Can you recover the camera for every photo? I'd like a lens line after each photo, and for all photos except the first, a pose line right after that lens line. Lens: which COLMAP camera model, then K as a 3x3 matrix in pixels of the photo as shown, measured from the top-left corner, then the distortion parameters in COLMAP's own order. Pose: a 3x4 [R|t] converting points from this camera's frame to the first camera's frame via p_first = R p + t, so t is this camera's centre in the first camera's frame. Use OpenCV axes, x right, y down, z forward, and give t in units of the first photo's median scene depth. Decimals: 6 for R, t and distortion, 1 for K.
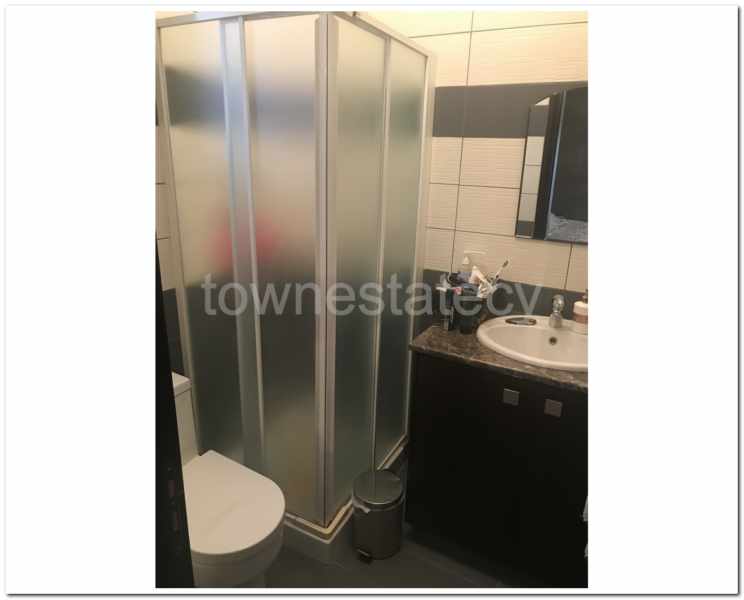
lens RADIAL K [[471.3, 0, 372.0], [0, 471.3, 300.0], [0, 0, 1]] dist [-0.000669, -0.000233]
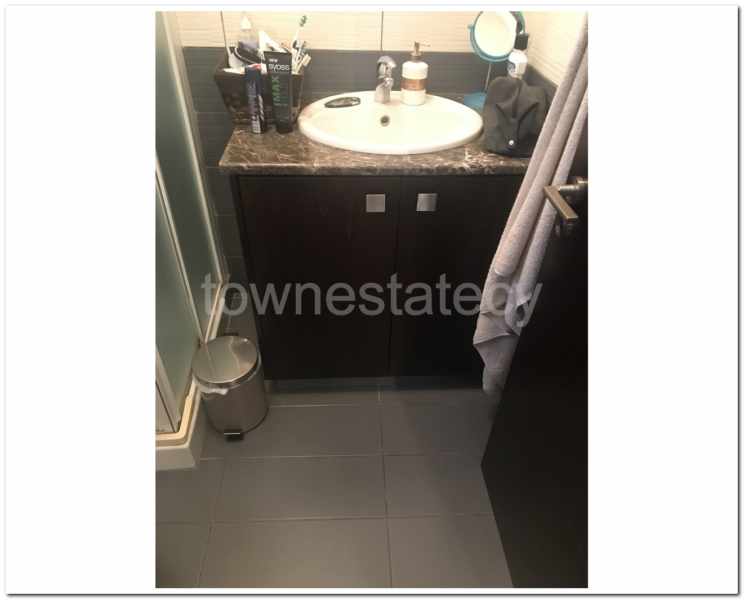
lens RADIAL K [[471.3, 0, 372.0], [0, 471.3, 300.0], [0, 0, 1]] dist [-0.000669, -0.000233]
pose [[0.849681, -0.343985, 0.399645, -0.060635], [0.164273, 0.892878, 0.419265, 0.019444], [-0.501055, -0.290591, 0.815169, 0.274654]]
